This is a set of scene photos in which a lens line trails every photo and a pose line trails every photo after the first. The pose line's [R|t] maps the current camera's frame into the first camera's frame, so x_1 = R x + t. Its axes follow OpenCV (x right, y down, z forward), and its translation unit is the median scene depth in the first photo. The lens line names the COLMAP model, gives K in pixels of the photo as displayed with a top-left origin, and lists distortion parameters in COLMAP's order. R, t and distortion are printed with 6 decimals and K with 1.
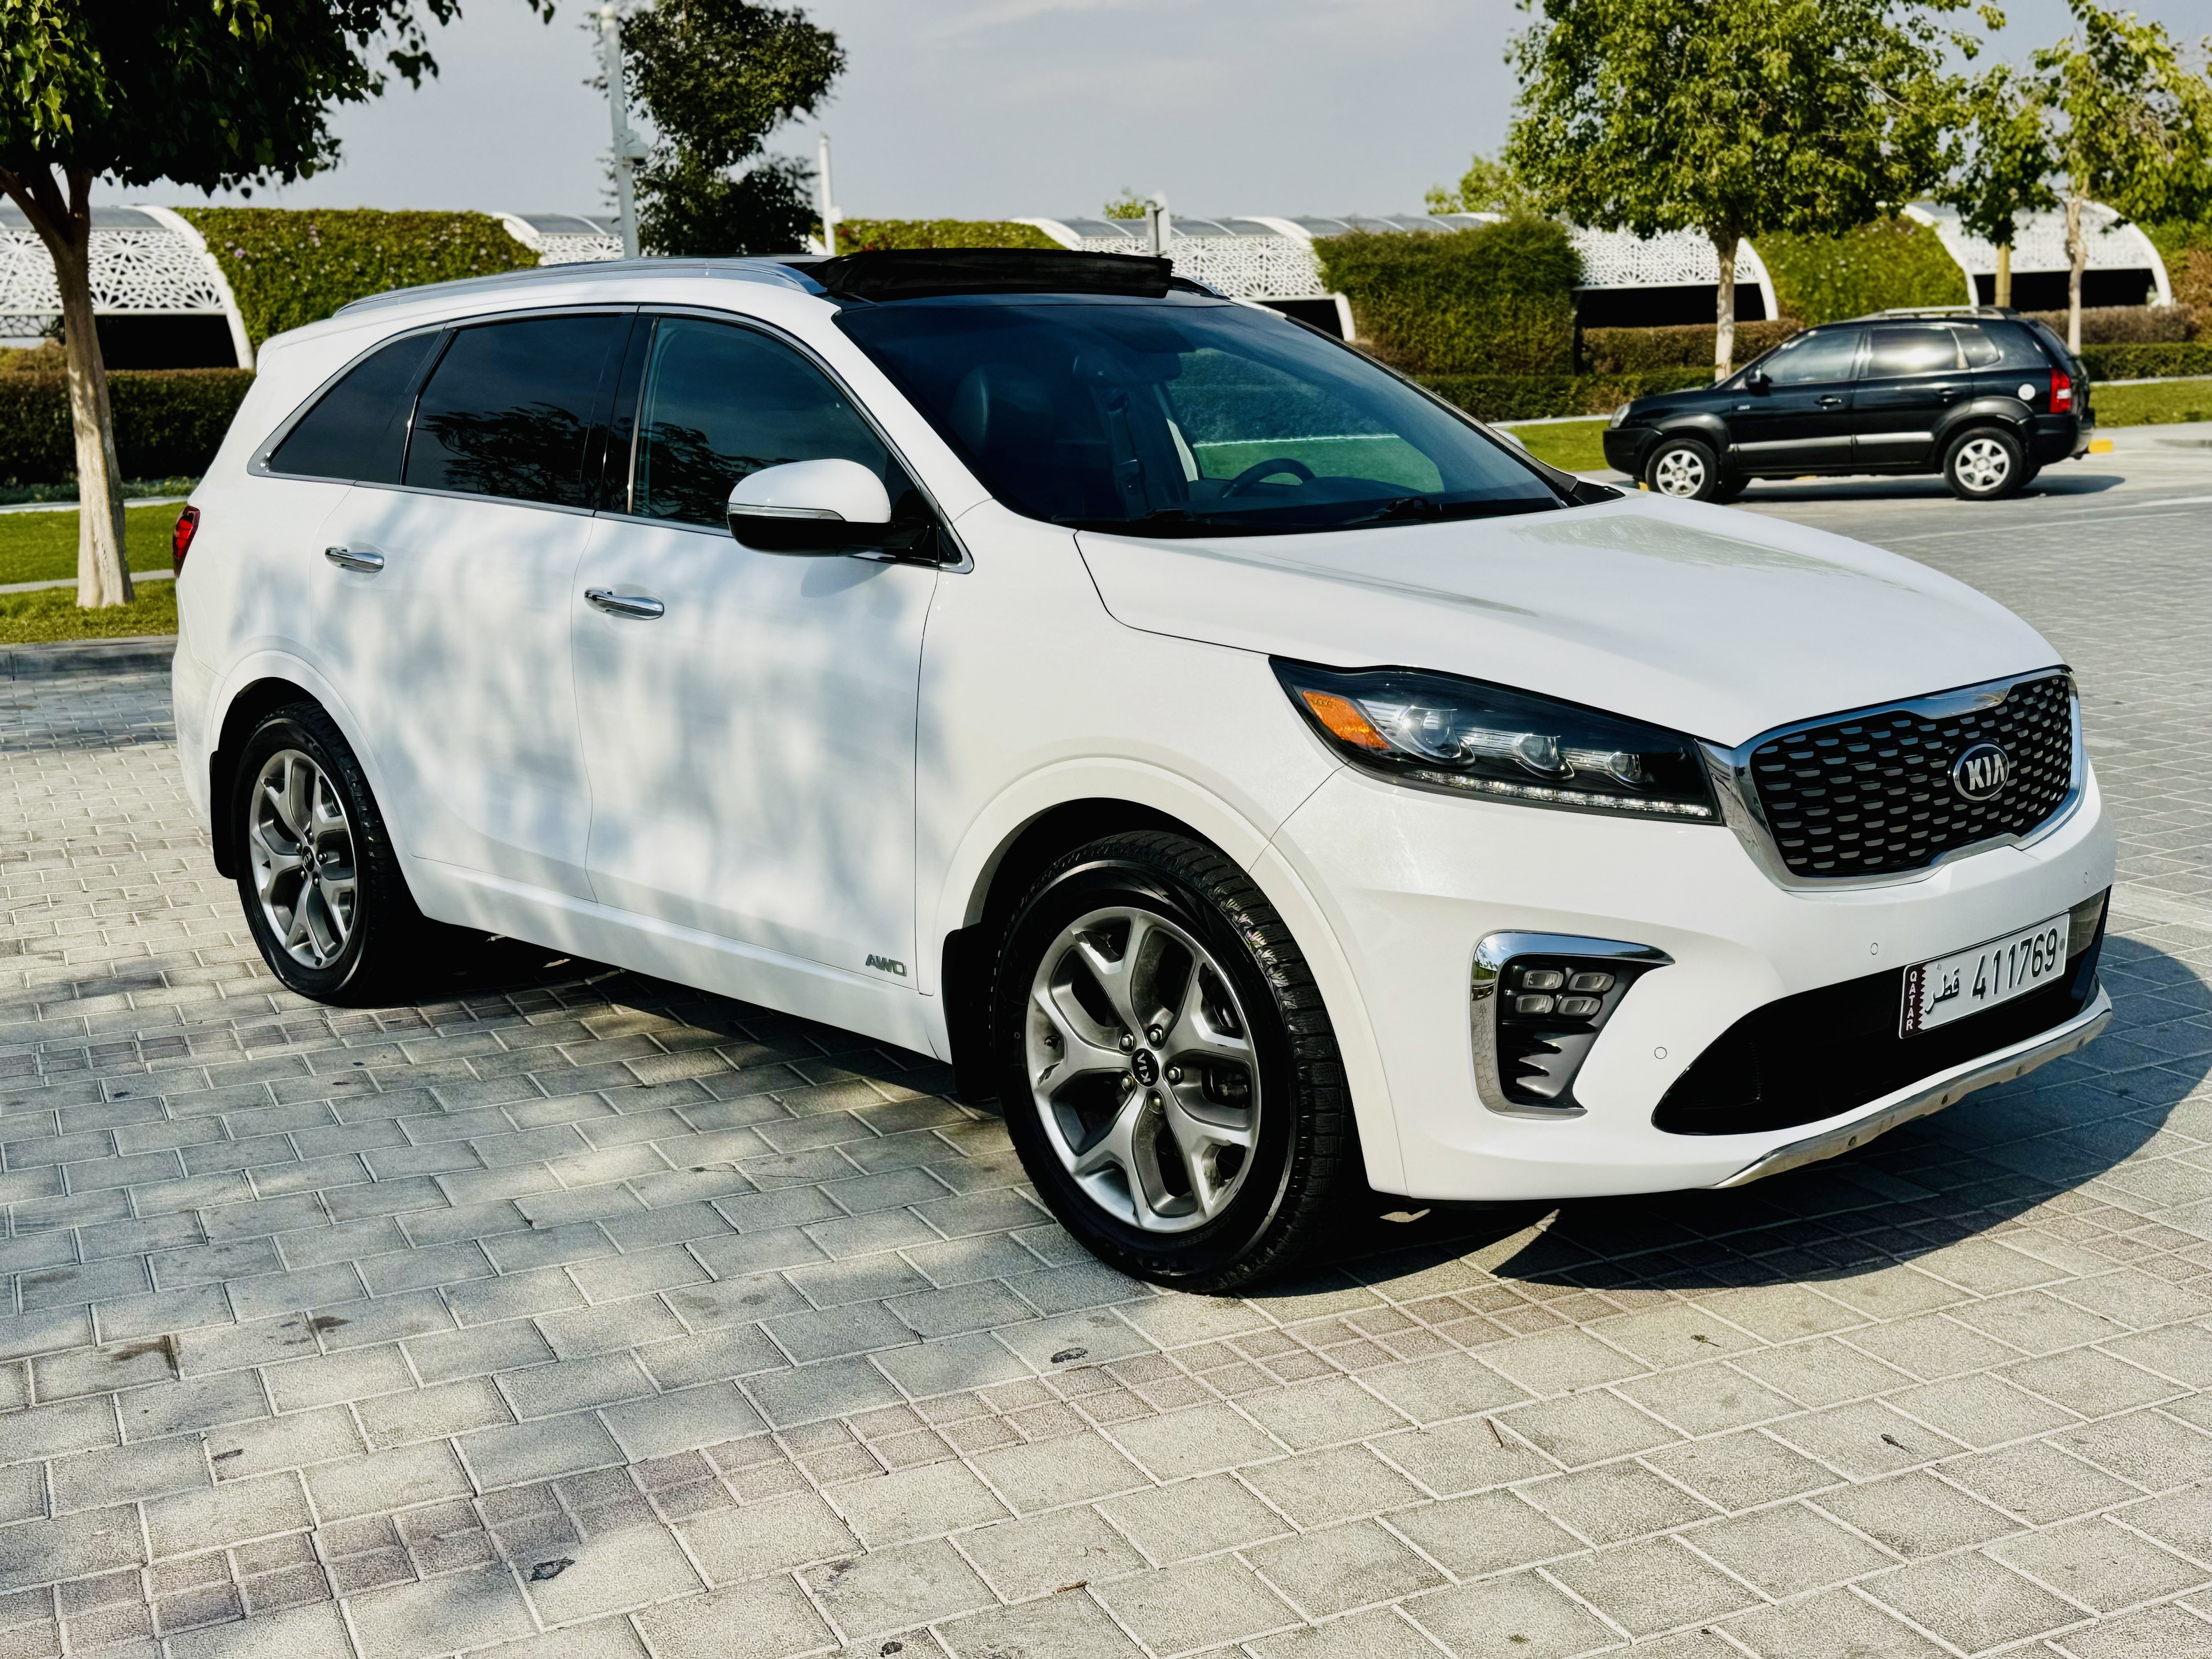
lens RADIAL K [[2473.1, 0, 1110.6], [0, 2473.1, 834.3], [0, 0, 1]] dist [0.186140, -0.415665]
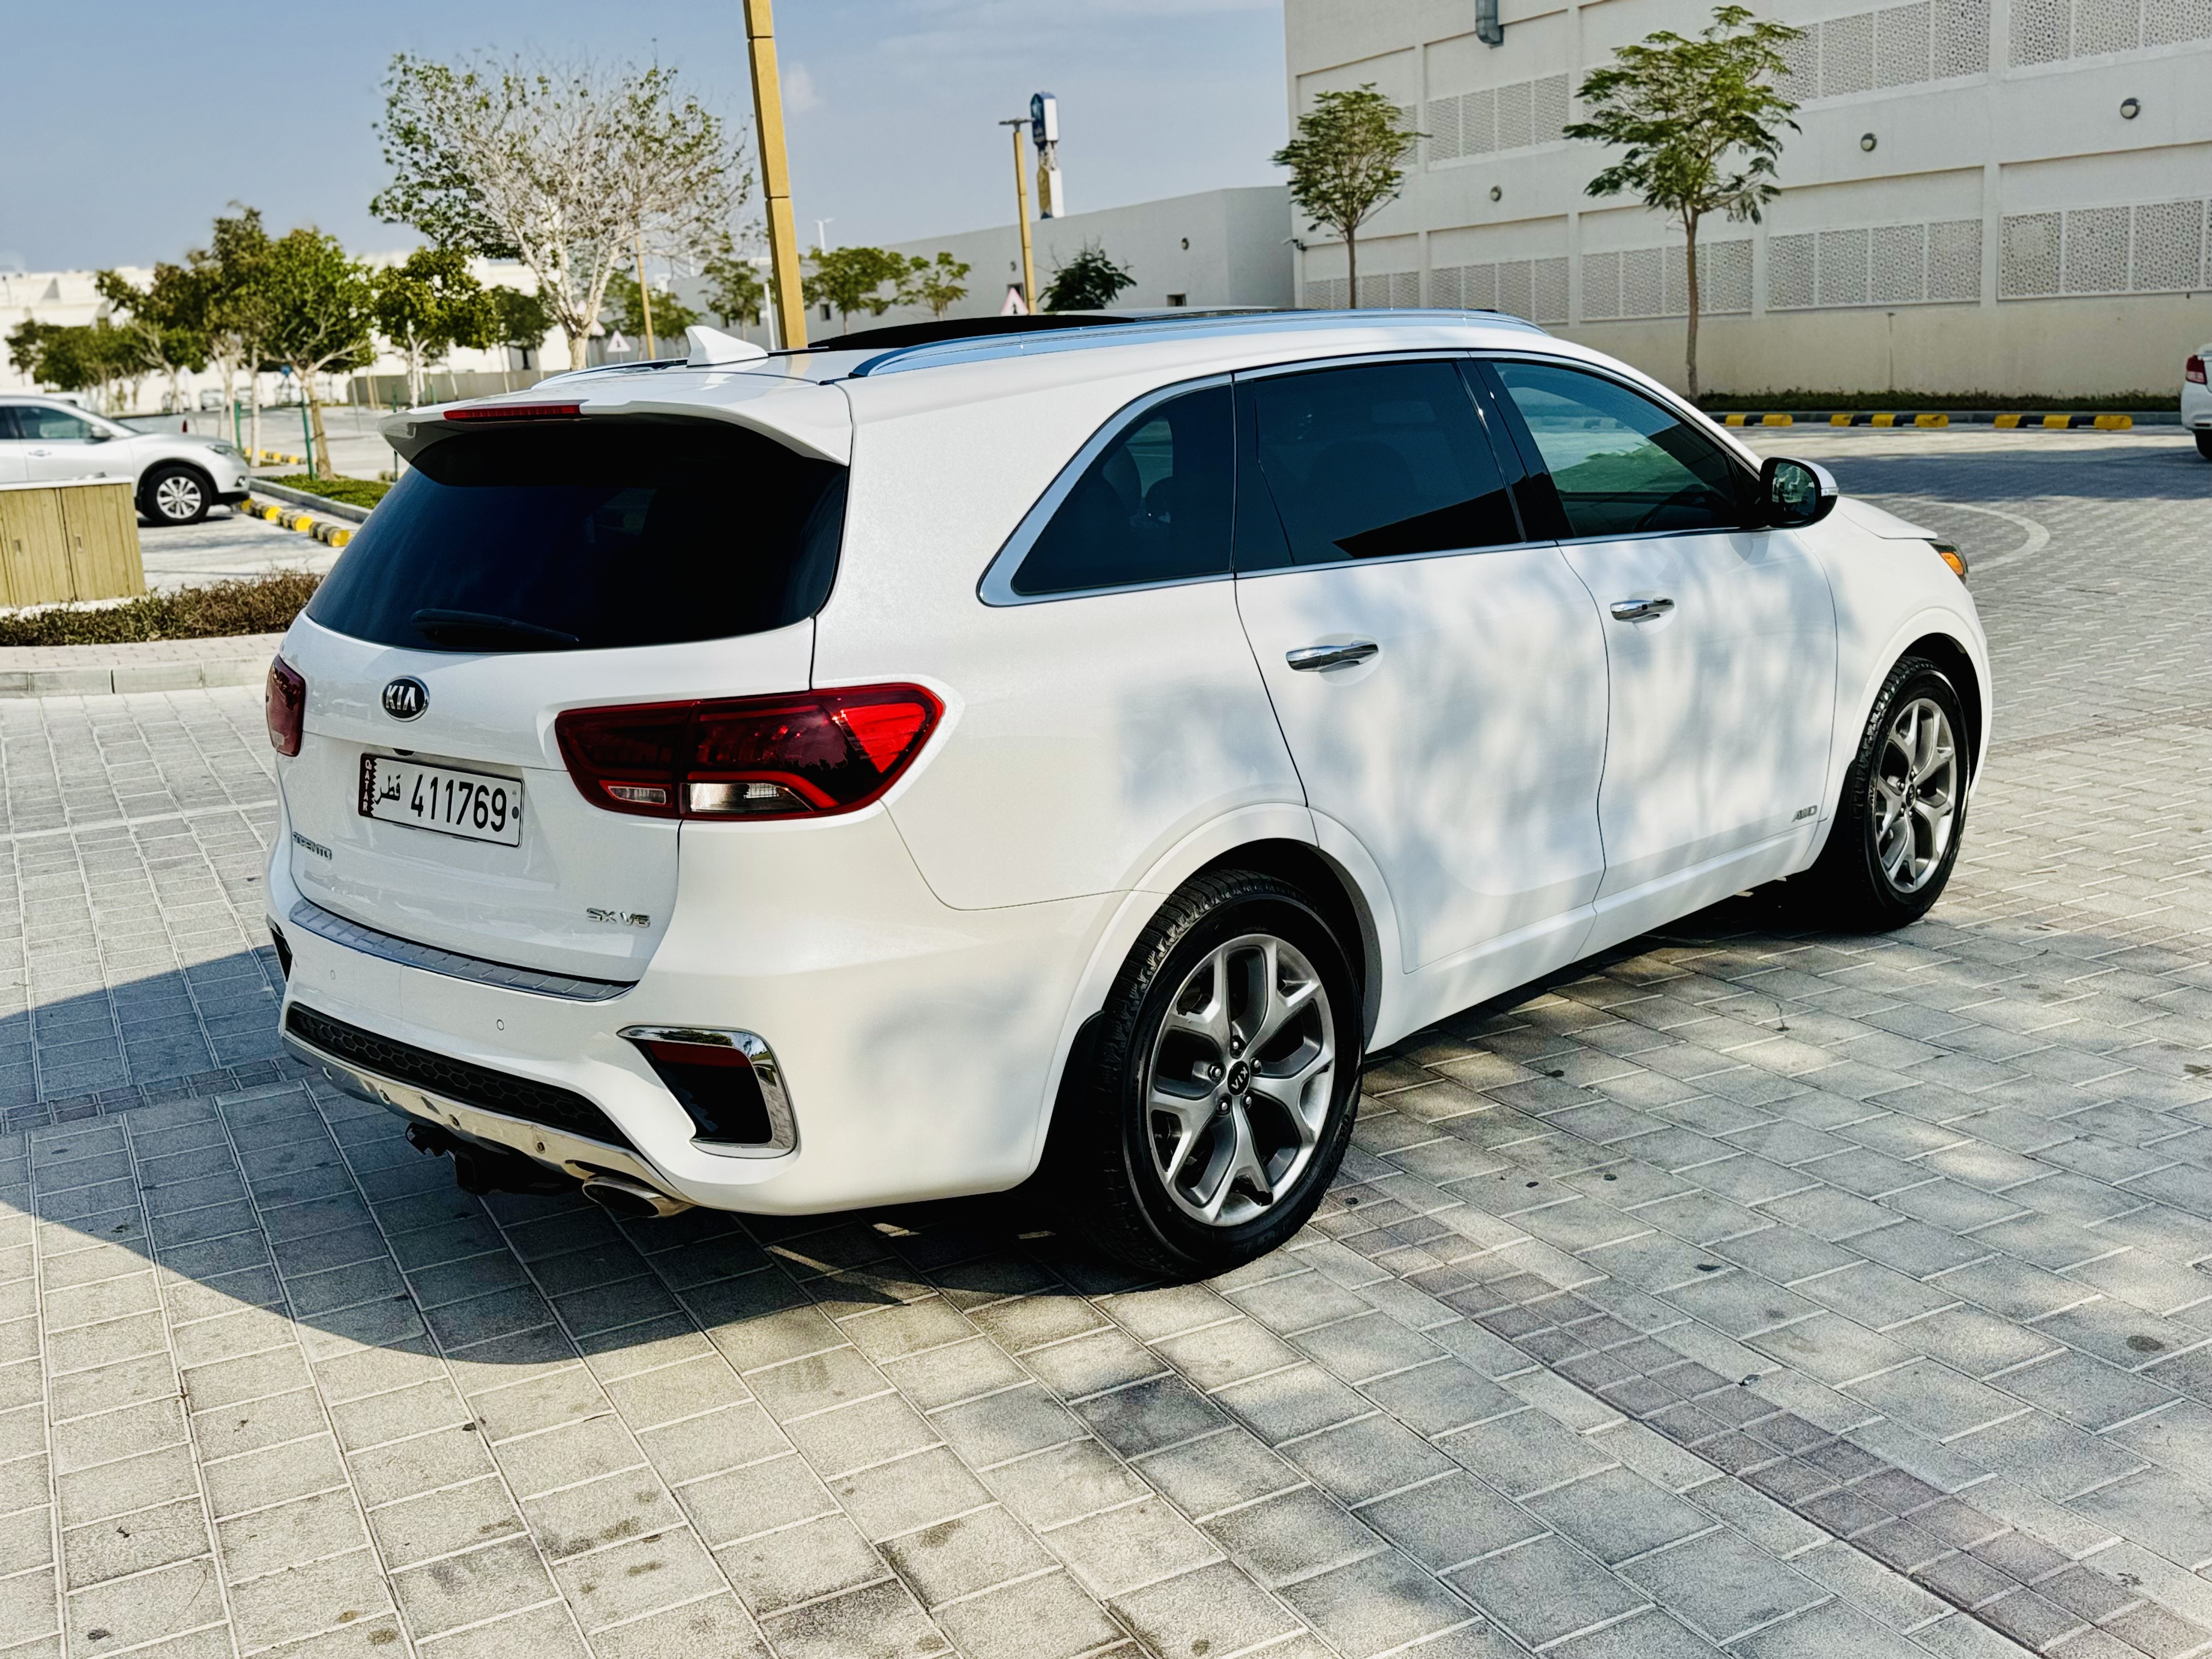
lens RADIAL K [[2112.4, 0, 1106.0], [0, 2112.4, 829.5], [0, 0, 1]] dist [0.153592, -0.295886]
pose [[-0.045989, -0.187385, 0.981209, -1.027302], [0.241857, 0.950936, 0.192940, -0.213094], [-0.969221, 0.246186, 0.001588, 1.130812]]
